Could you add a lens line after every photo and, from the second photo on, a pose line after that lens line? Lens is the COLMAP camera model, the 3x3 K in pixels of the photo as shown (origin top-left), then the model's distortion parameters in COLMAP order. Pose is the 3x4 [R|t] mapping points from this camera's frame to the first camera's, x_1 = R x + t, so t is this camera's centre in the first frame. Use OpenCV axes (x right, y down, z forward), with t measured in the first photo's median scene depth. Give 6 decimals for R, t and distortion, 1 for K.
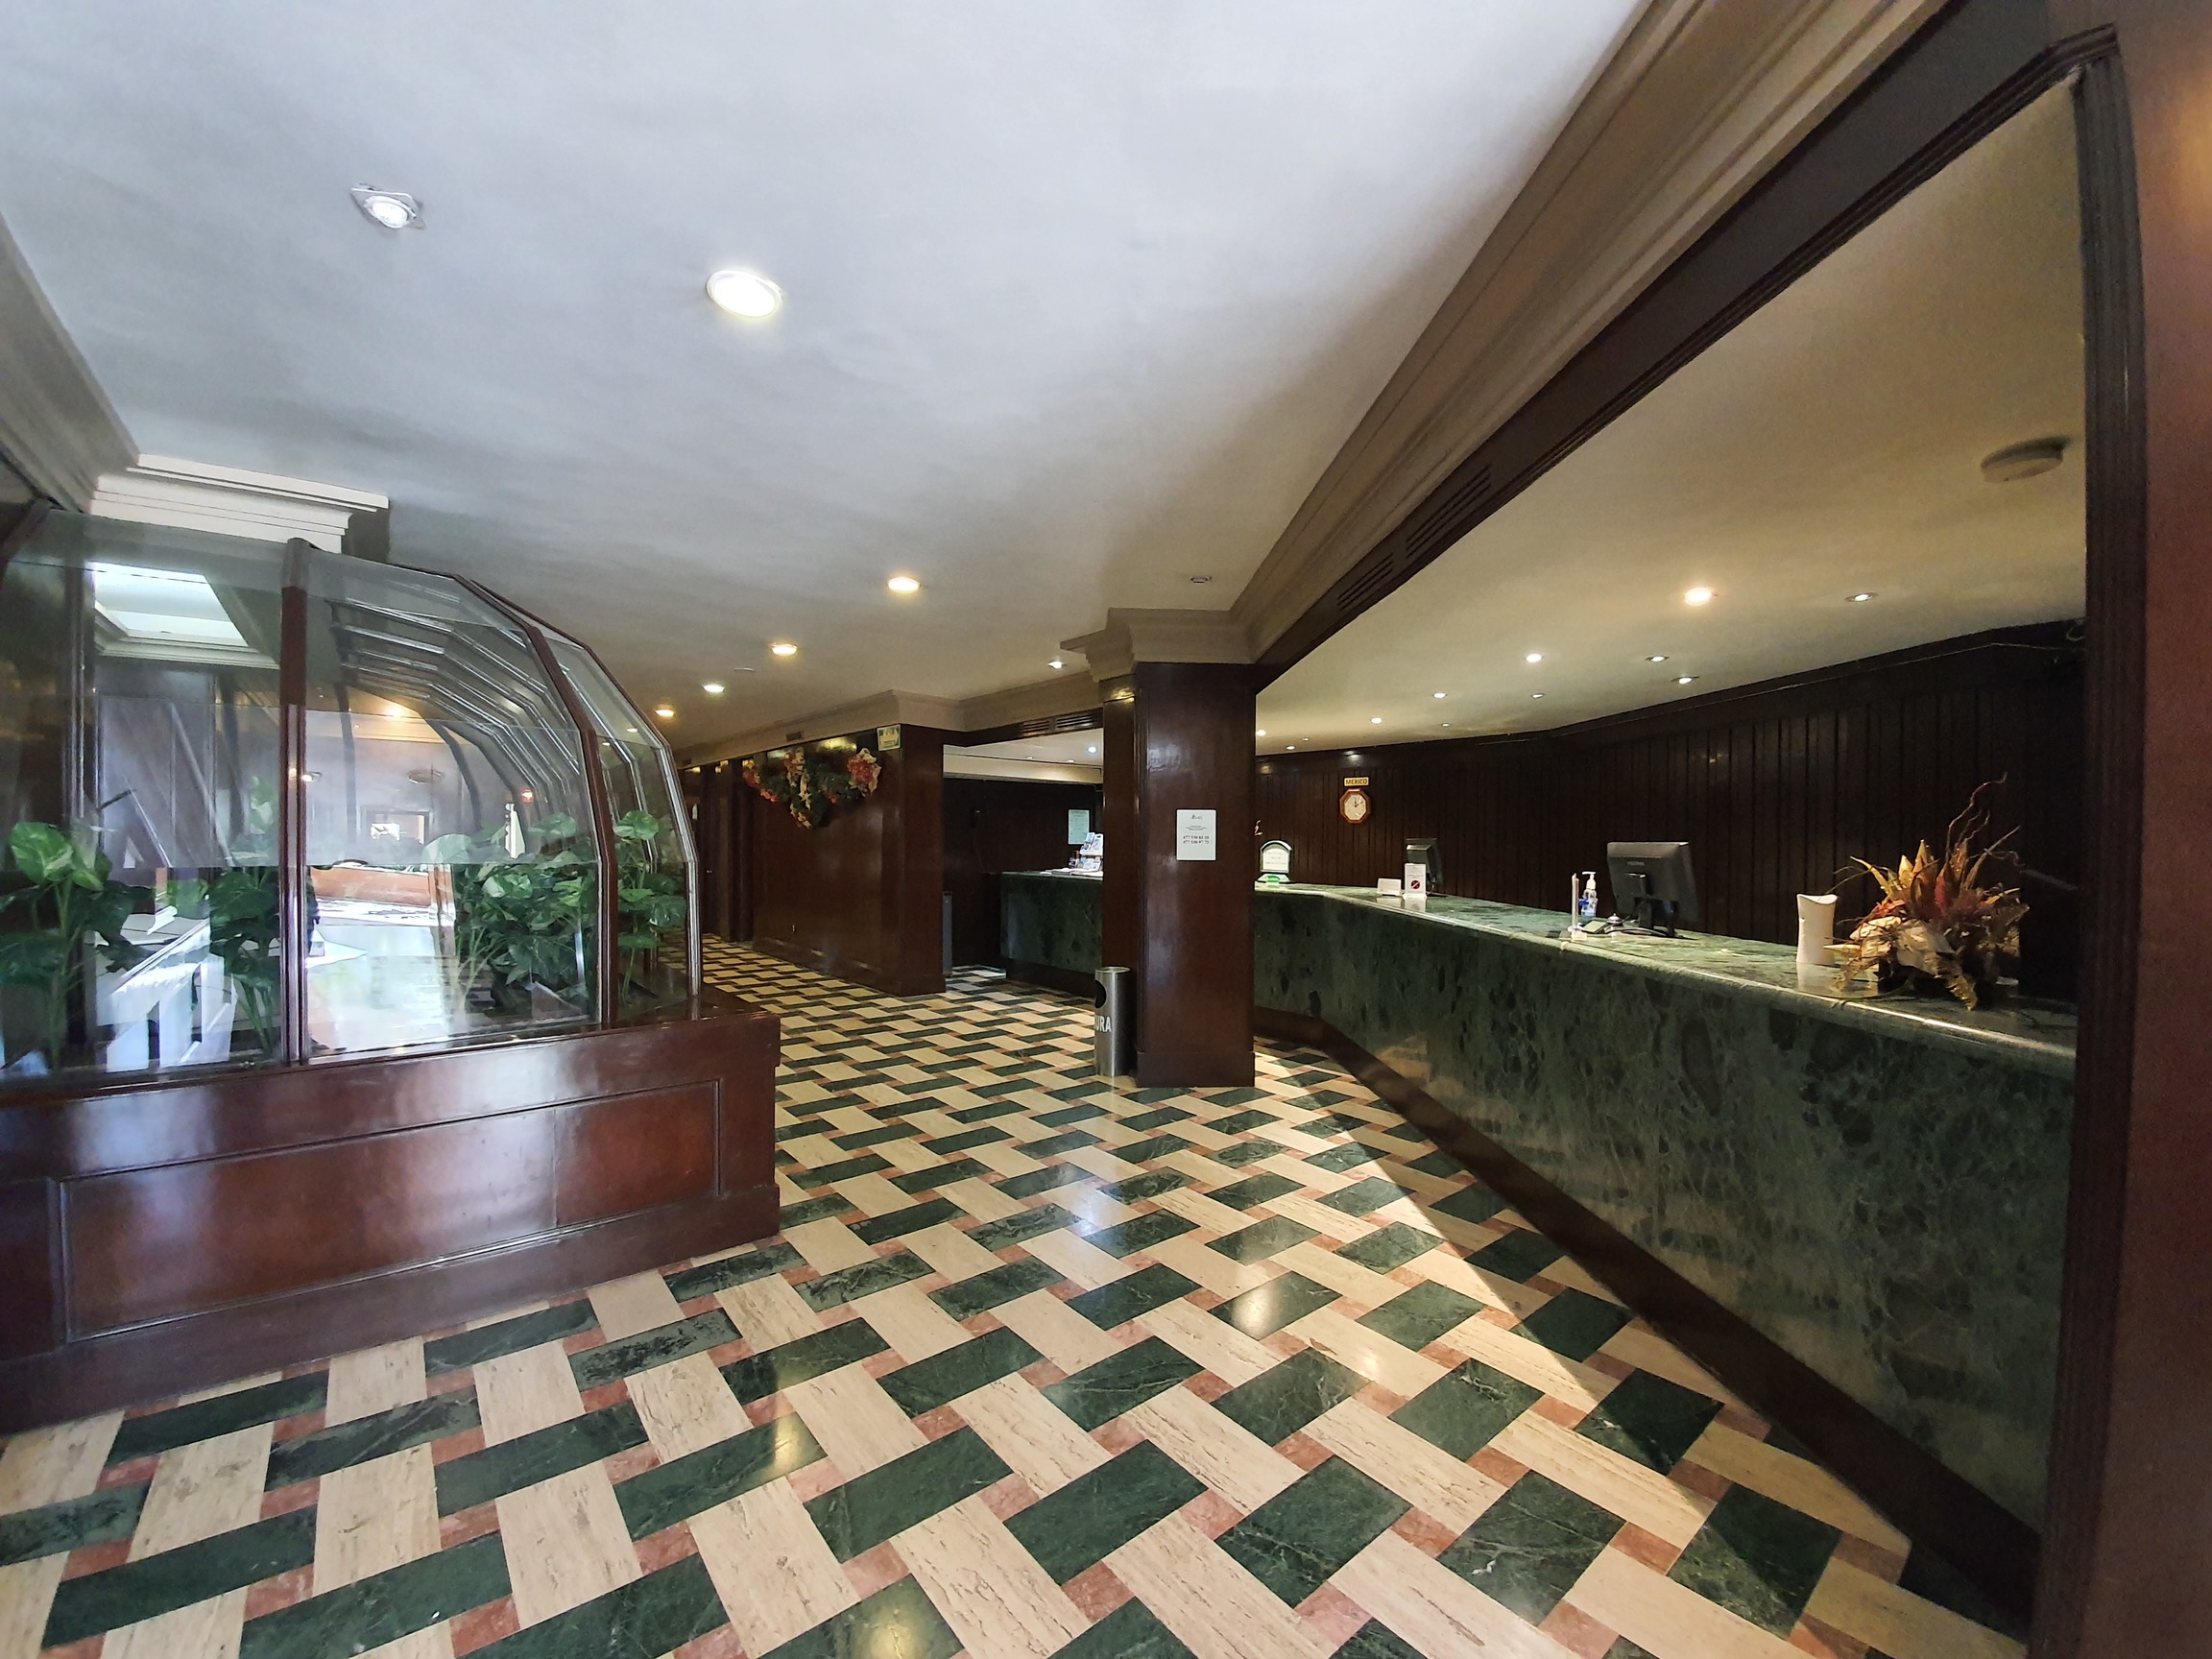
lens RADIAL K [[885.5, 0, 1097.5], [0, 885.5, 845.3], [0, 0, 1]] dist [0.012153, 0.000097]
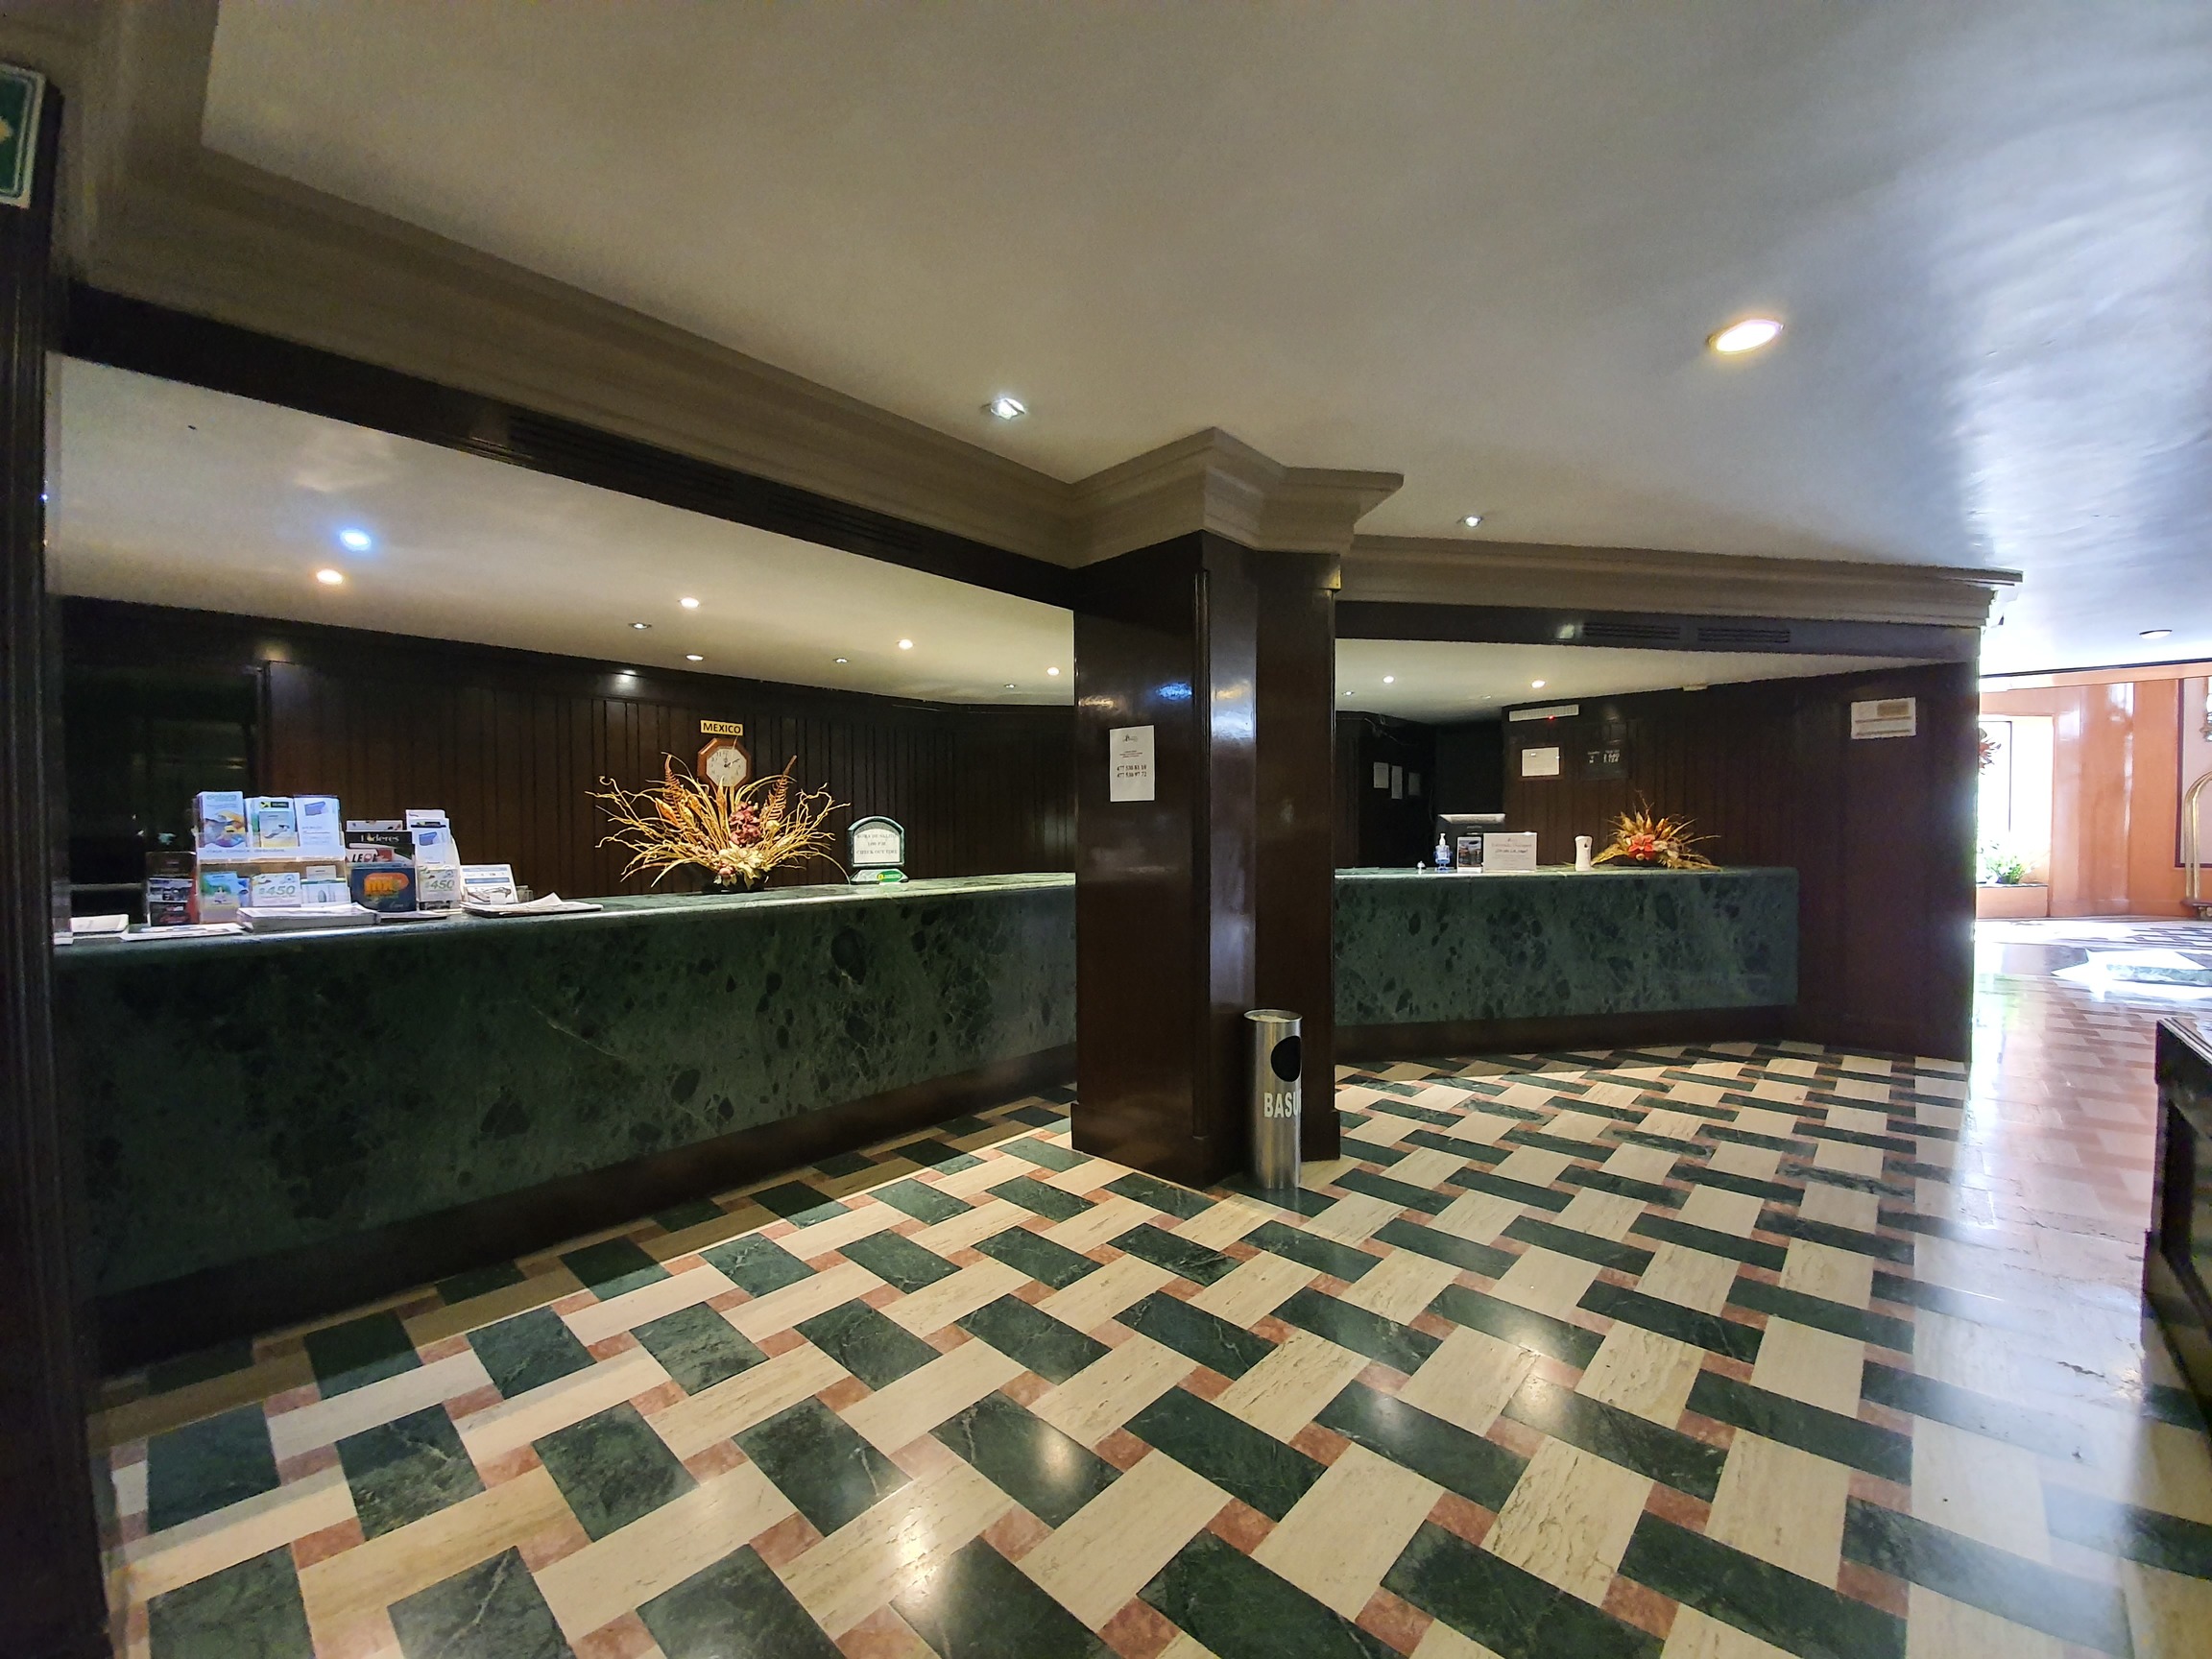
lens RADIAL K [[885.5, 0, 1097.5], [0, 885.5, 845.3], [0, 0, 1]] dist [0.012153, 0.000097]
pose [[-0.153308, -0.023282, 0.987904, -0.798493], [0.012856, 0.999591, 0.025553, 0.001961], [-0.988095, 0.016618, -0.152946, 1.666059]]
